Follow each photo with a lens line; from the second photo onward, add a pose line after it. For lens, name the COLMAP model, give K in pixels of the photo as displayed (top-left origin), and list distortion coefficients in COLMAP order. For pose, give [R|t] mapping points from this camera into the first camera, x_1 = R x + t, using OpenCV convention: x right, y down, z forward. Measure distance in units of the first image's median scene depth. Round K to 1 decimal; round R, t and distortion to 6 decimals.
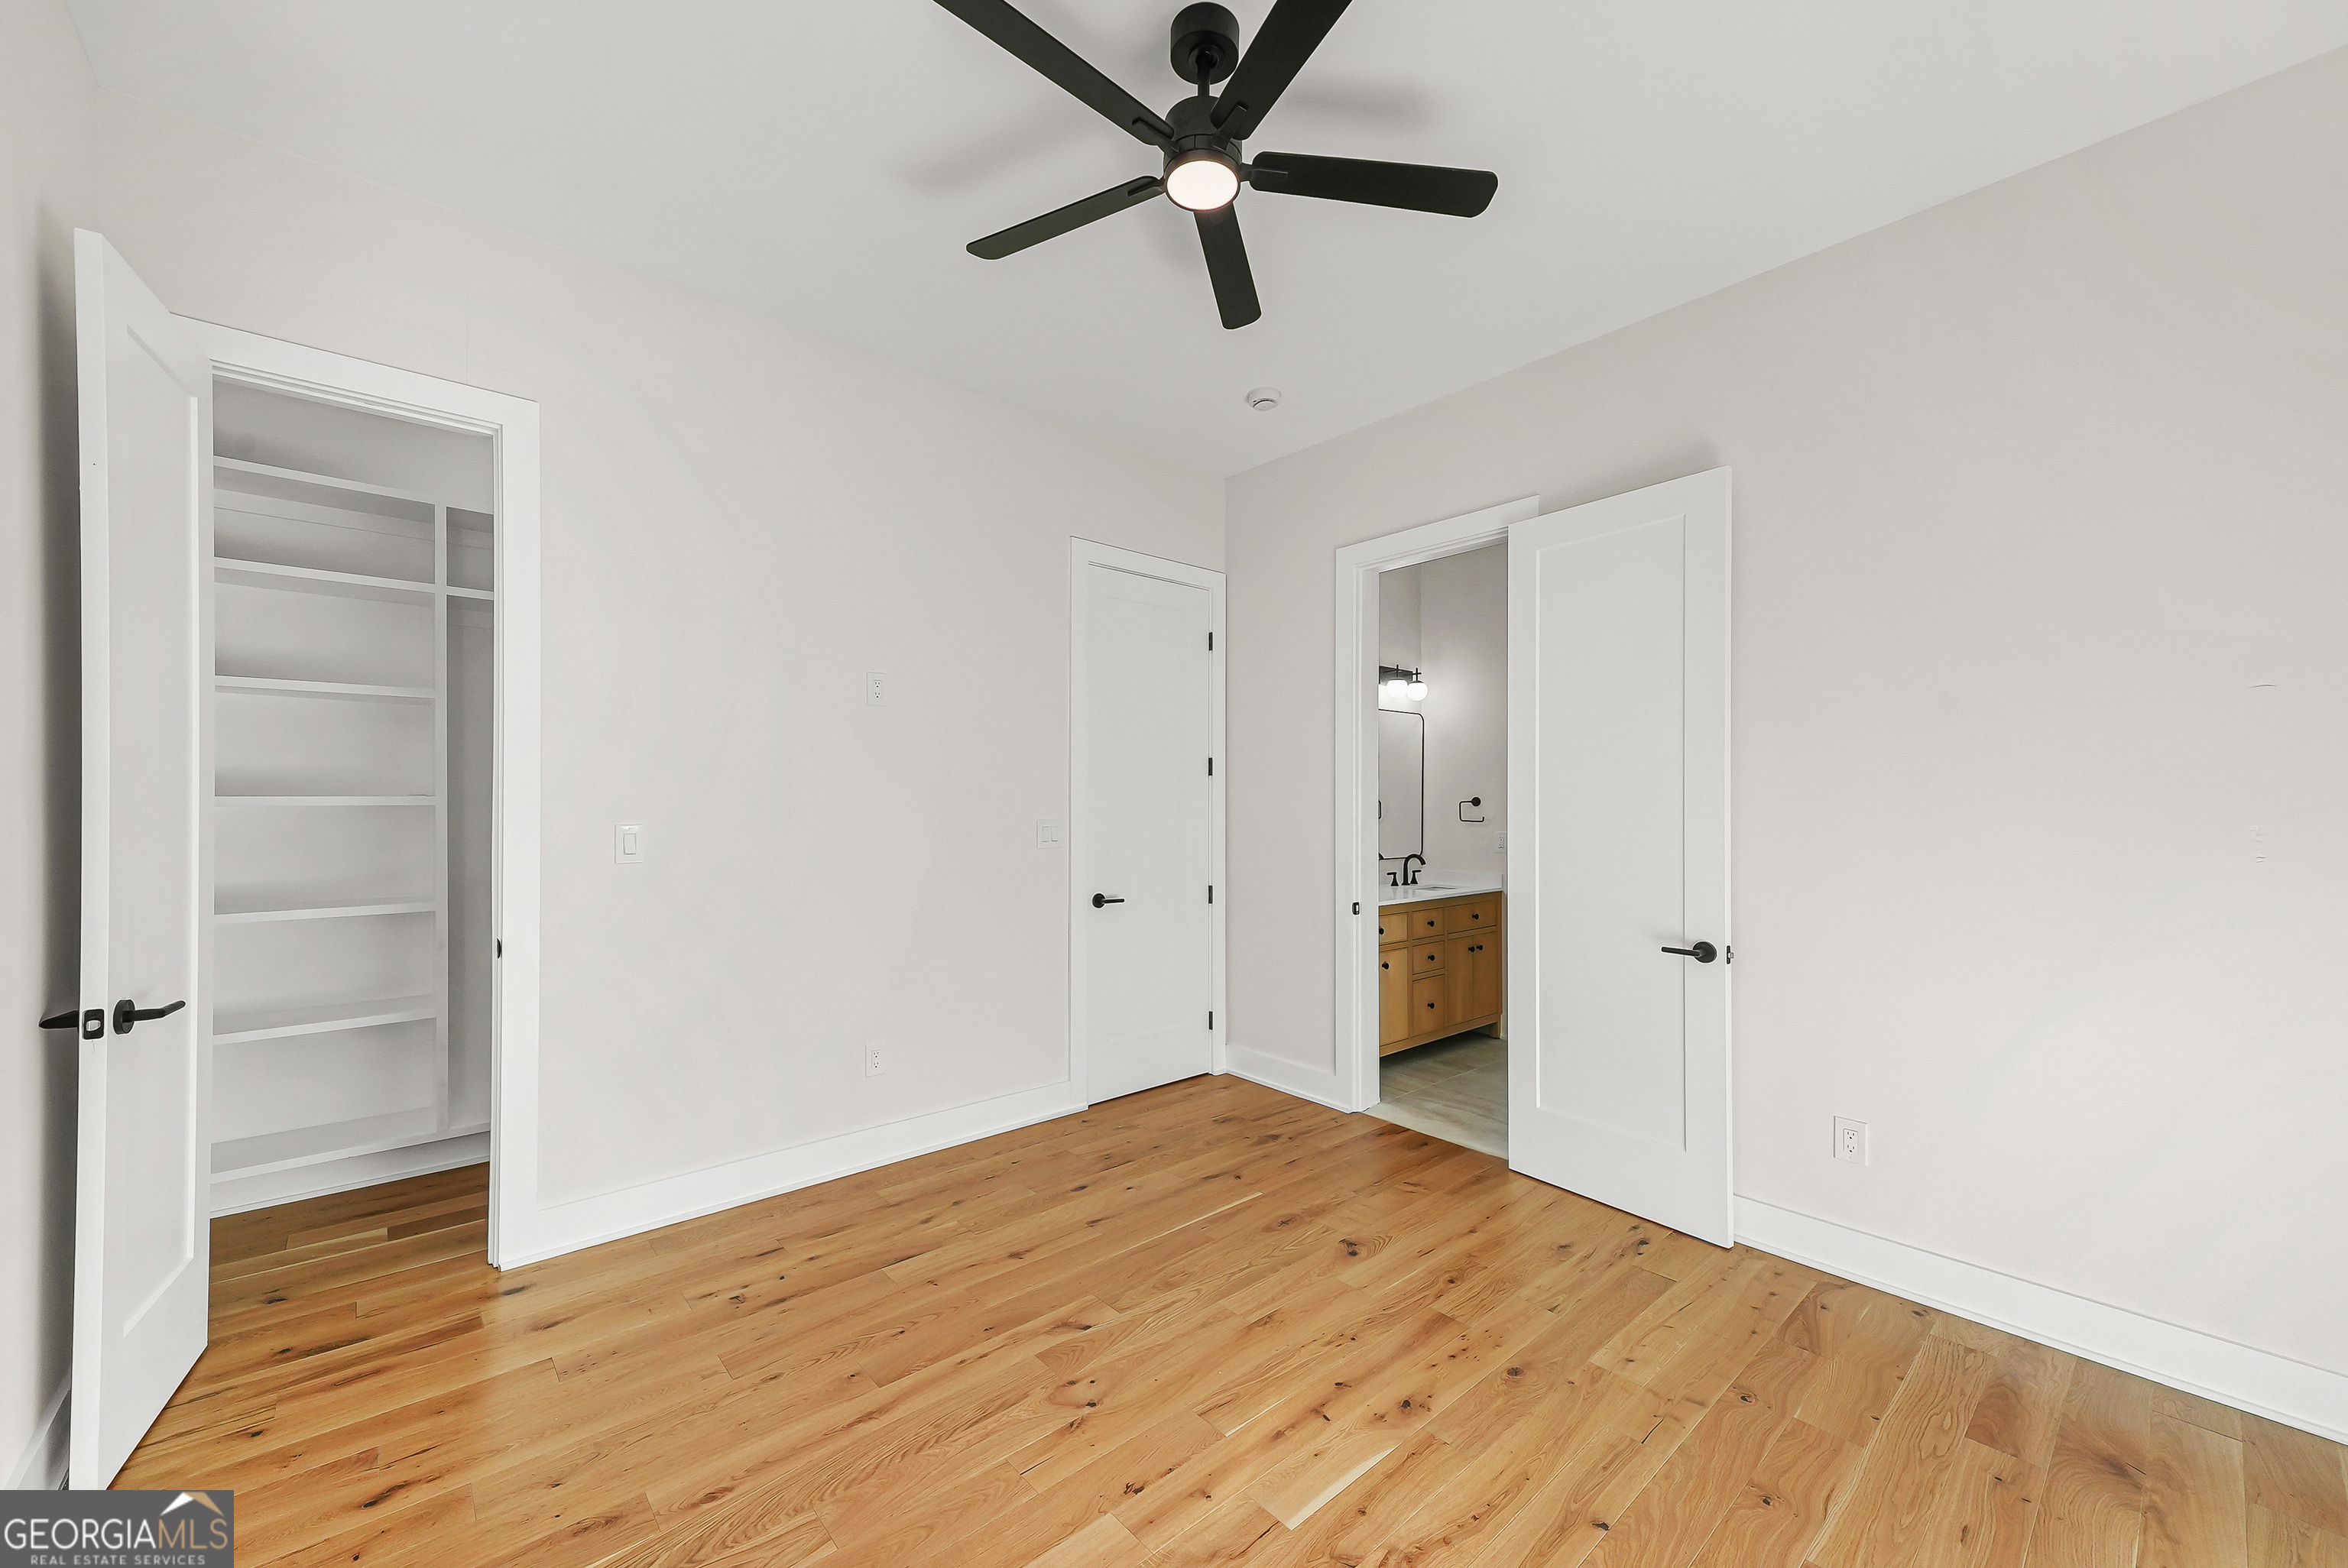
lens RADIAL K [[920.7, 0, 1175.1], [0, 920.7, 793.9], [0, 0, 1]] dist [0.012780, 0.000381]
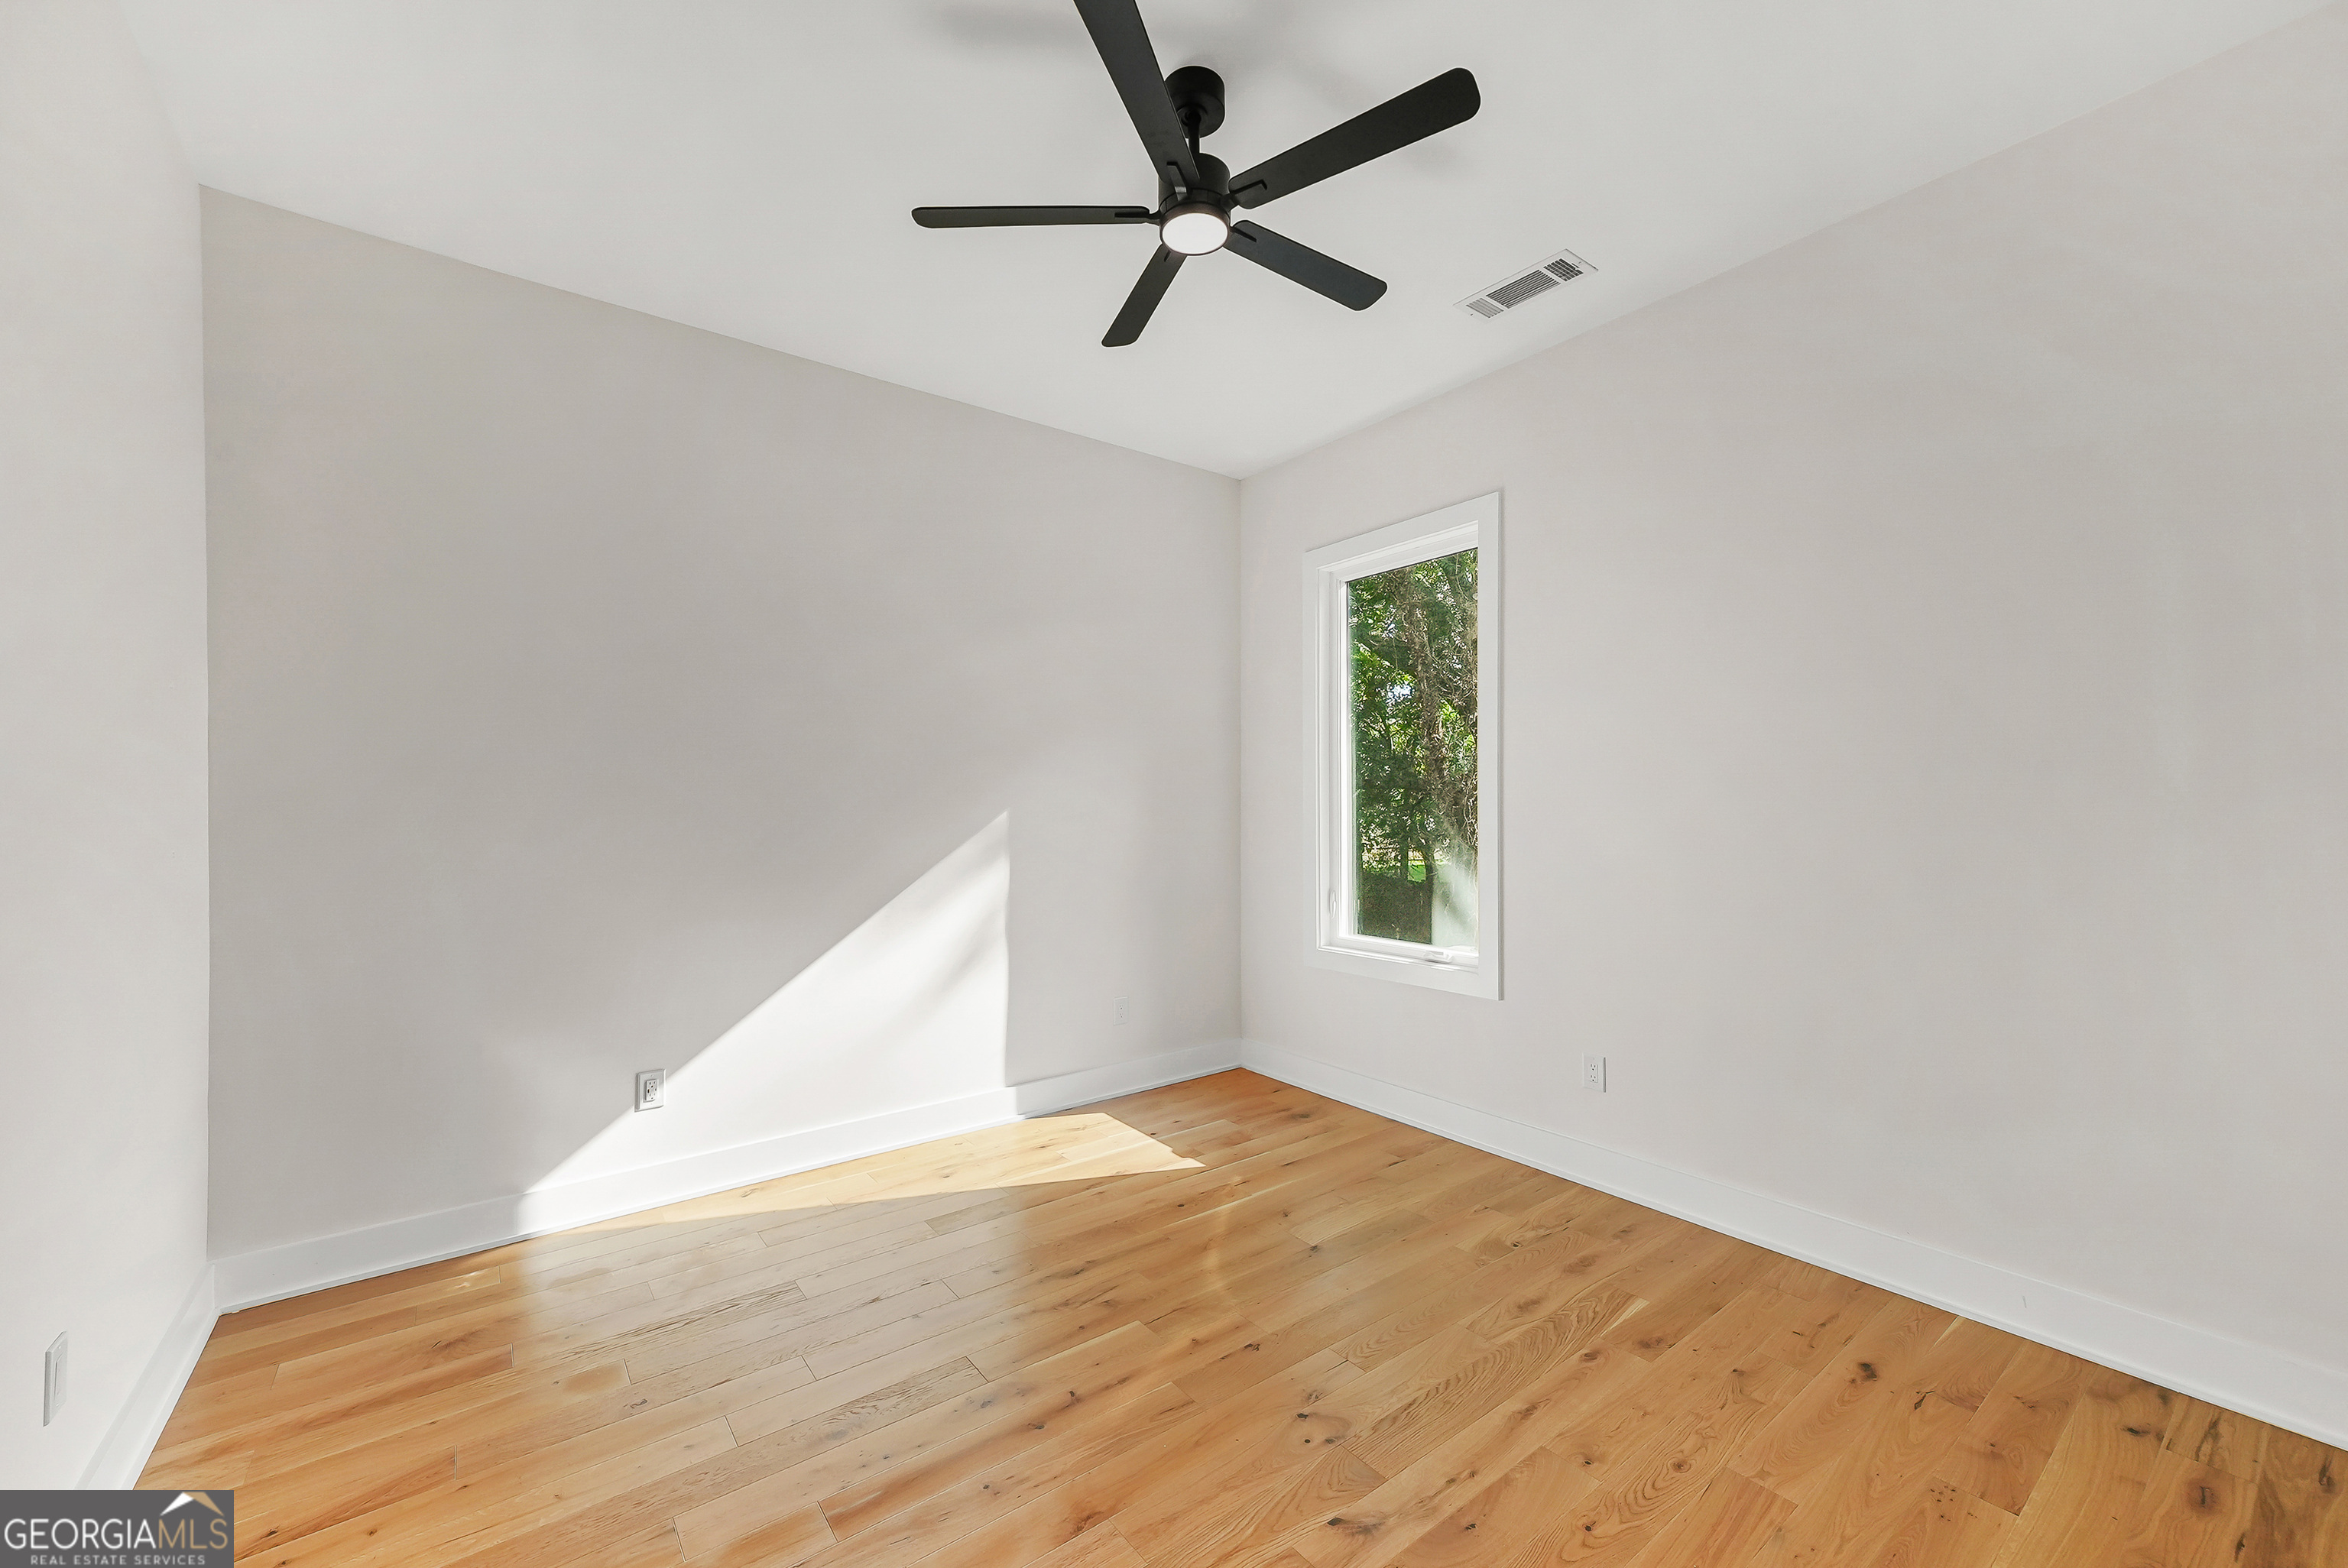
lens RADIAL K [[920.7, 0, 1173.1], [0, 920.7, 792.8], [0, 0, 1]] dist [0.012780, 0.000381]
pose [[-0.997160, 0.000220, 0.075307, -0.028065], [-0.000627, 0.999937, -0.011225, 0.010222], [-0.075305, -0.011240, -0.997097, 2.014676]]
